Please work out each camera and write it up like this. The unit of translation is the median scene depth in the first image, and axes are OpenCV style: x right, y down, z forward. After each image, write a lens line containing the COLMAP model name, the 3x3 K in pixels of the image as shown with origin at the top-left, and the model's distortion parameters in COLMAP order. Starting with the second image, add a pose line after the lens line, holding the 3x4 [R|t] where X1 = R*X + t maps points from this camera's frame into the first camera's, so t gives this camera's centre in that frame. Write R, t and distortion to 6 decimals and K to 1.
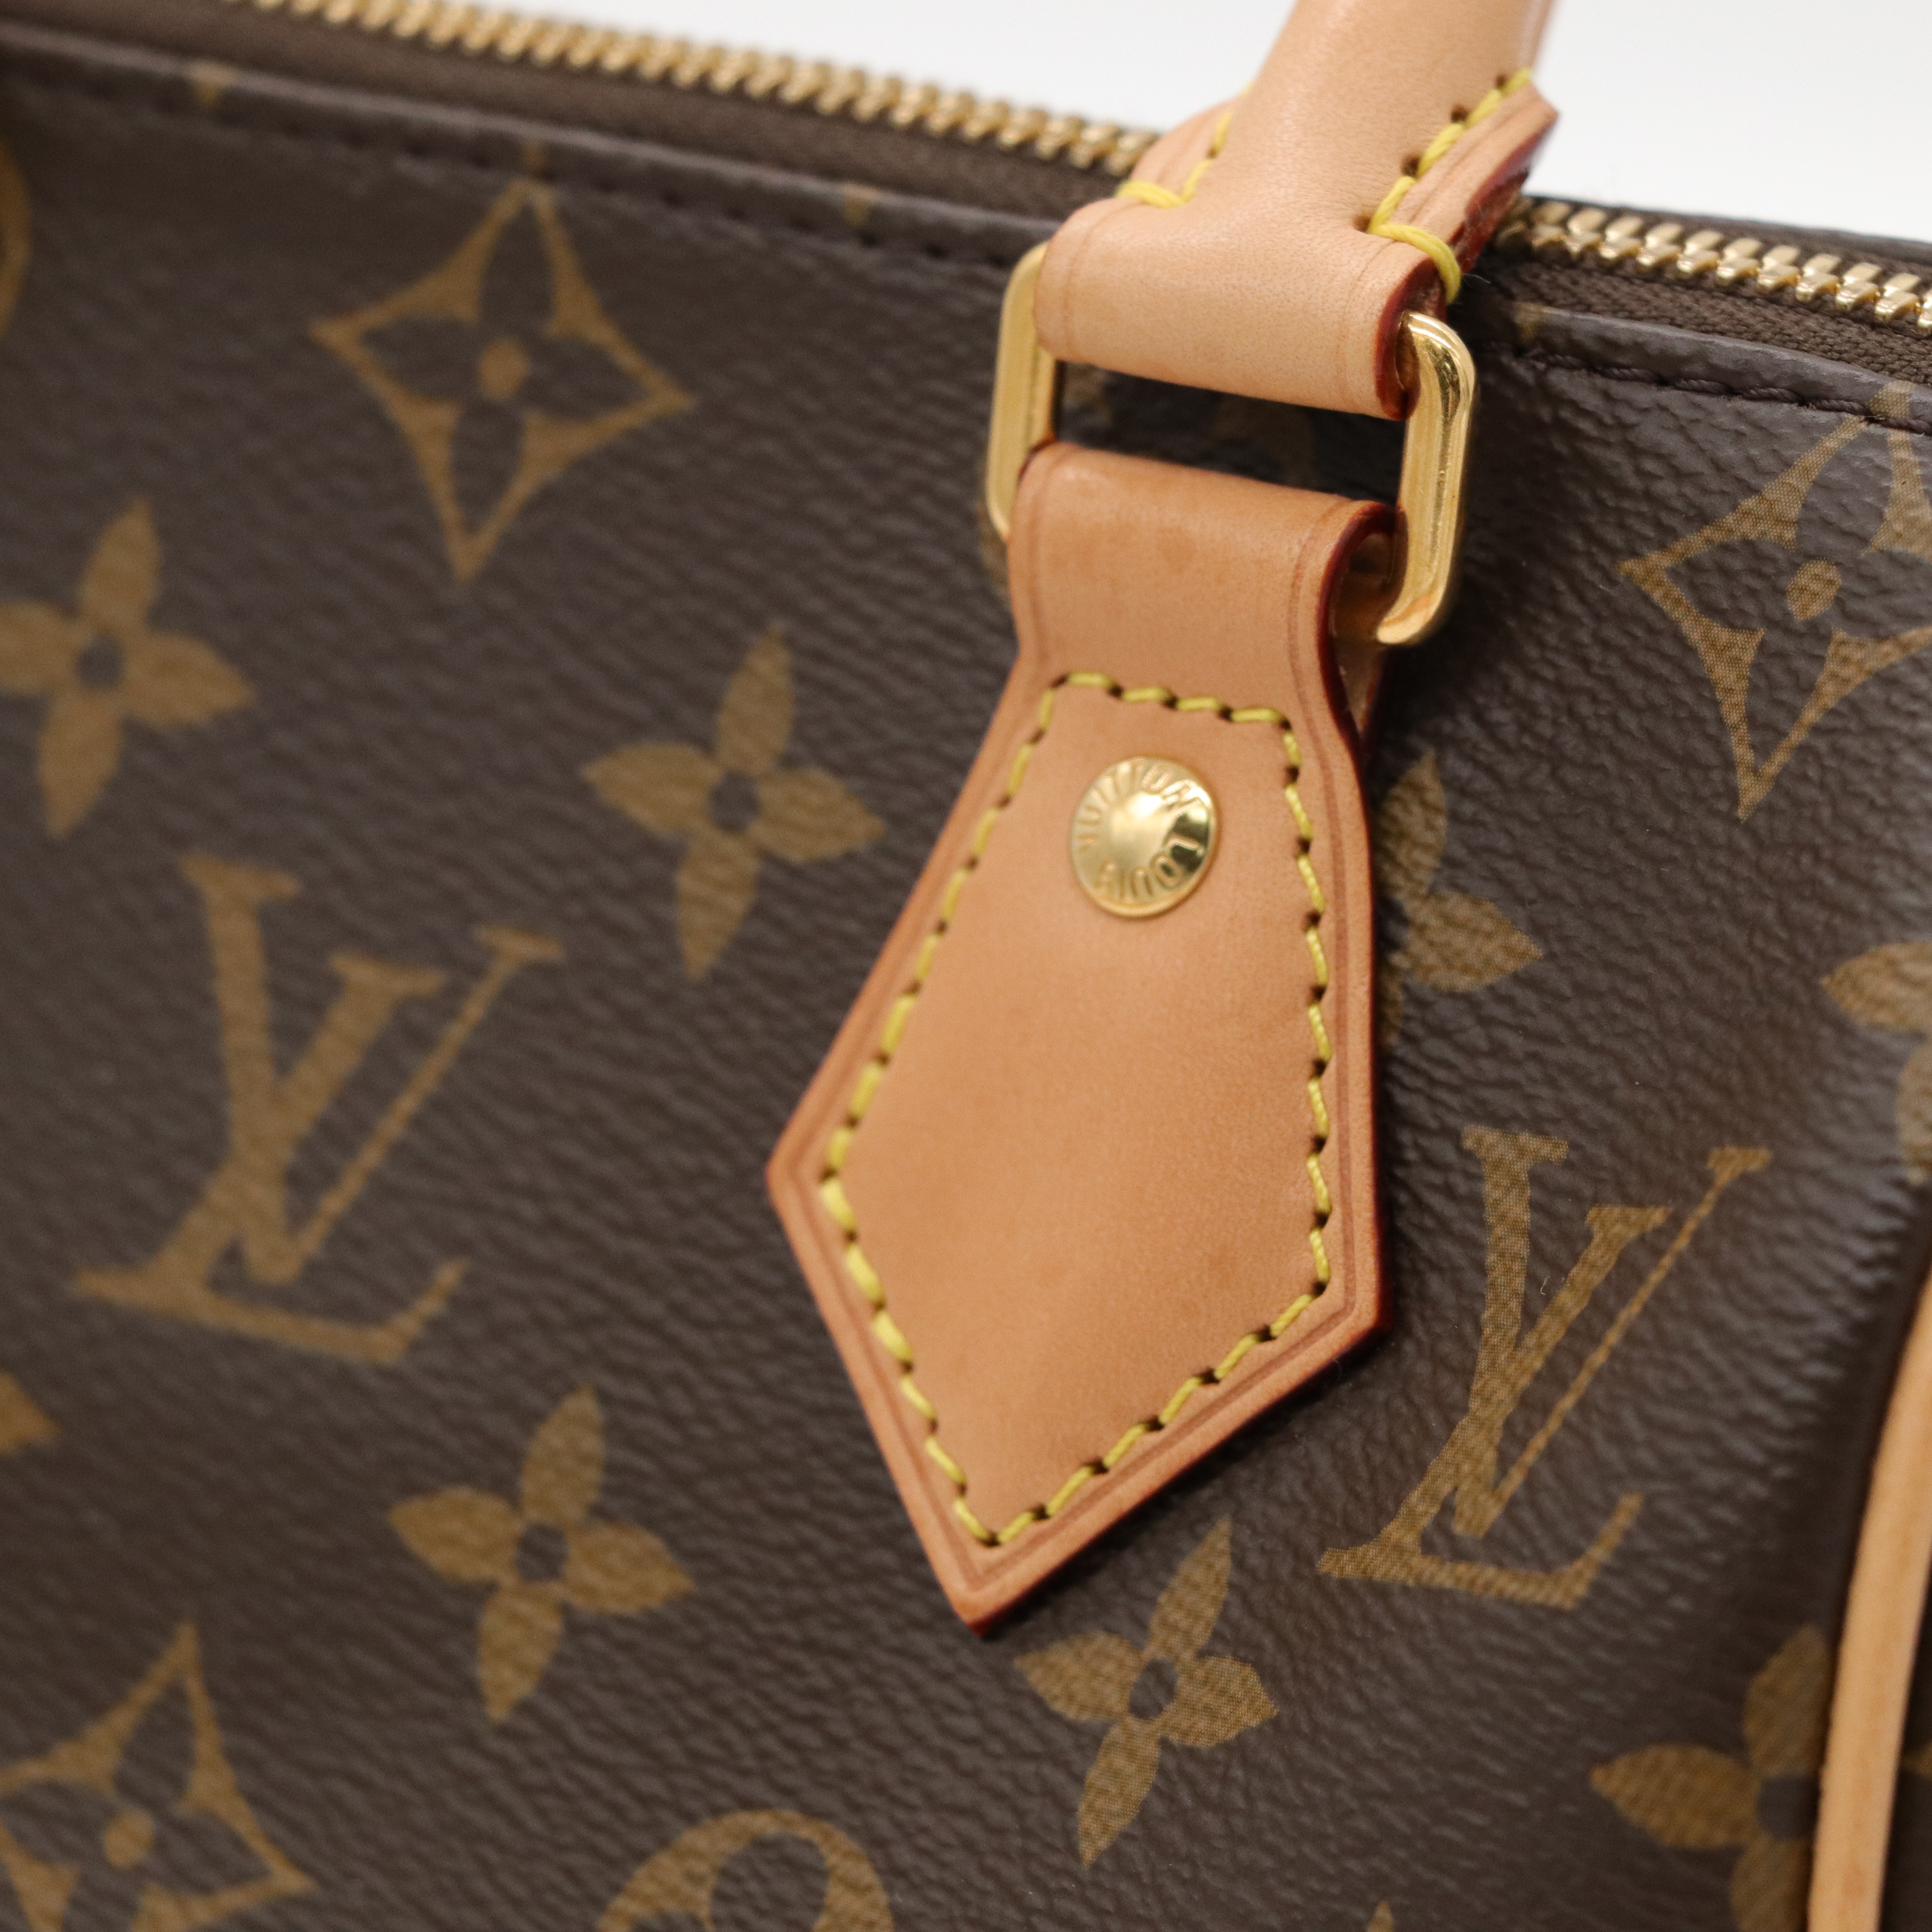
lens RADIAL K [[11486.8, 0, 956.5], [0, 11486.8, 954.4], [0, 0, 1]] dist [0.349883, 0.000000]
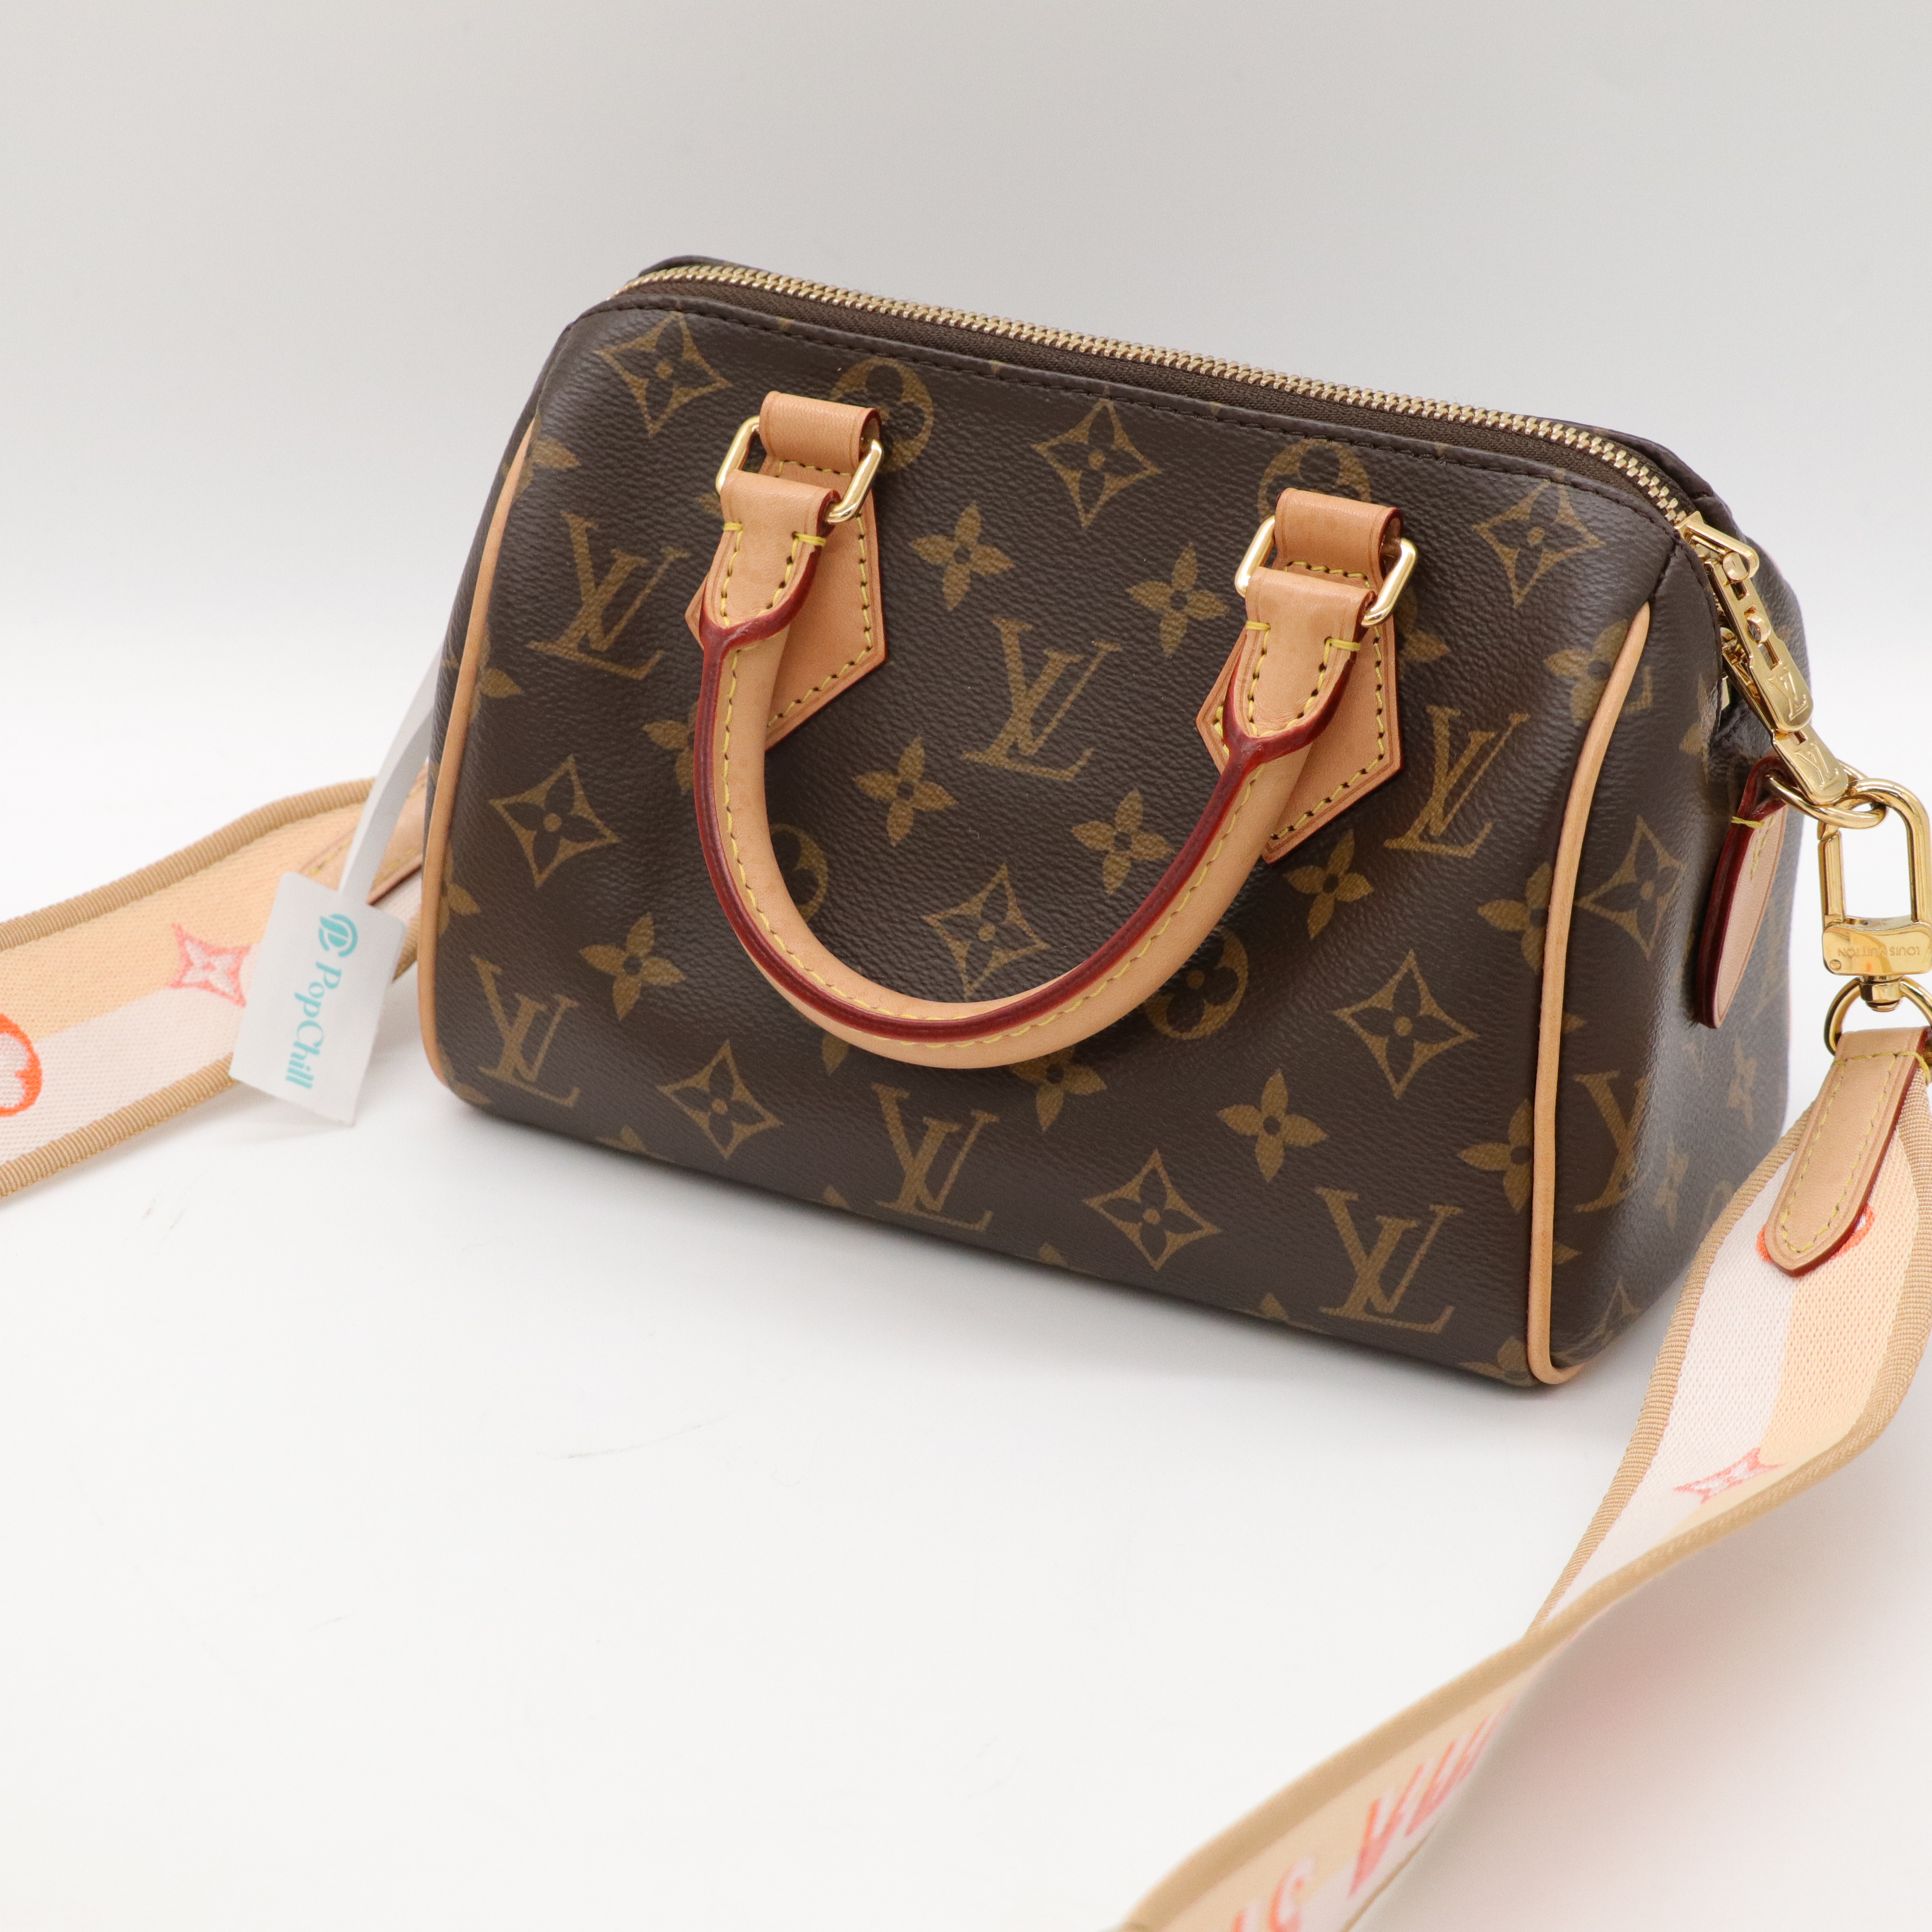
lens RADIAL K [[5251.5, 0, 947.5], [0, 5251.5, 964.9], [0, 0, 1]] dist [0.049395, 0.000000]
pose [[0.999201, -0.023215, 0.032518, -0.131418], [0.019808, 0.994644, 0.101442, -0.061046], [-0.034699, -0.100717, 0.994310, -0.431022]]
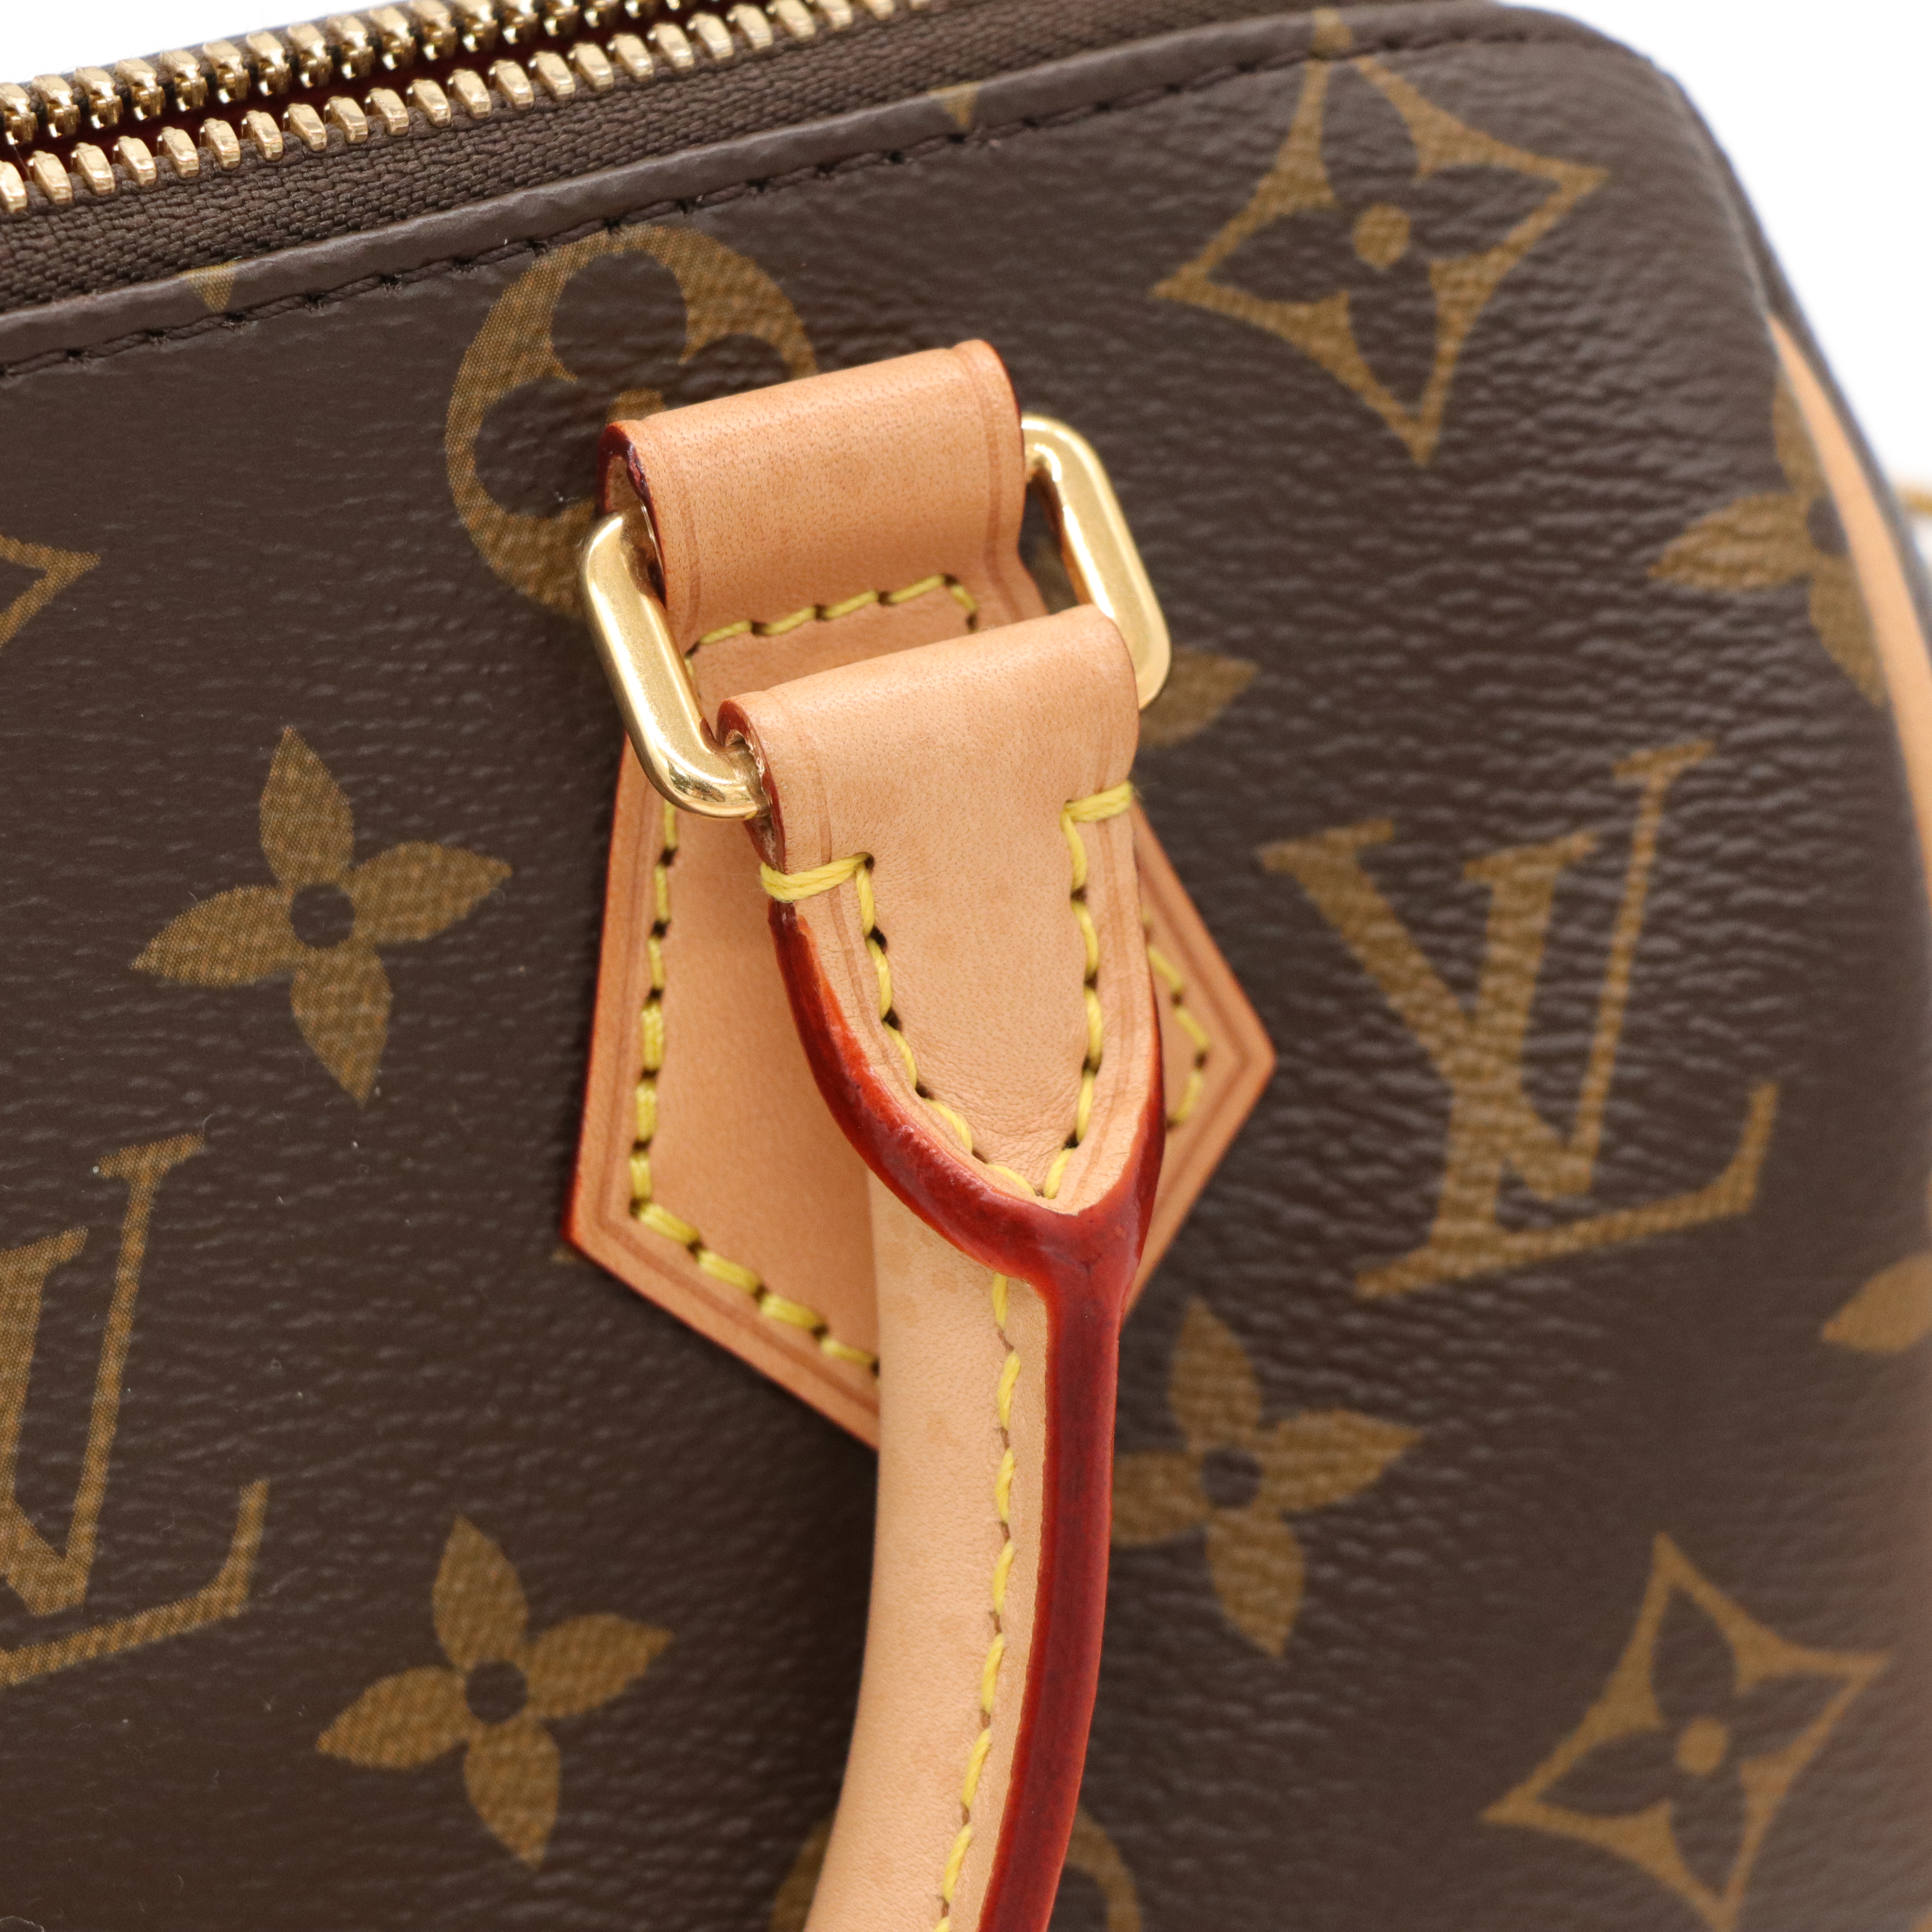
lens RADIAL K [[7958.9, 0, 970.9], [0, 7958.9, 960.7], [0, 0, 1]] dist [0.063882, 0.000000]
pose [[0.554799, -0.492139, 0.670818, -0.431770], [0.297411, 0.870325, 0.392532, -0.251713], [-0.777010, -0.018267, 0.629223, 0.548635]]
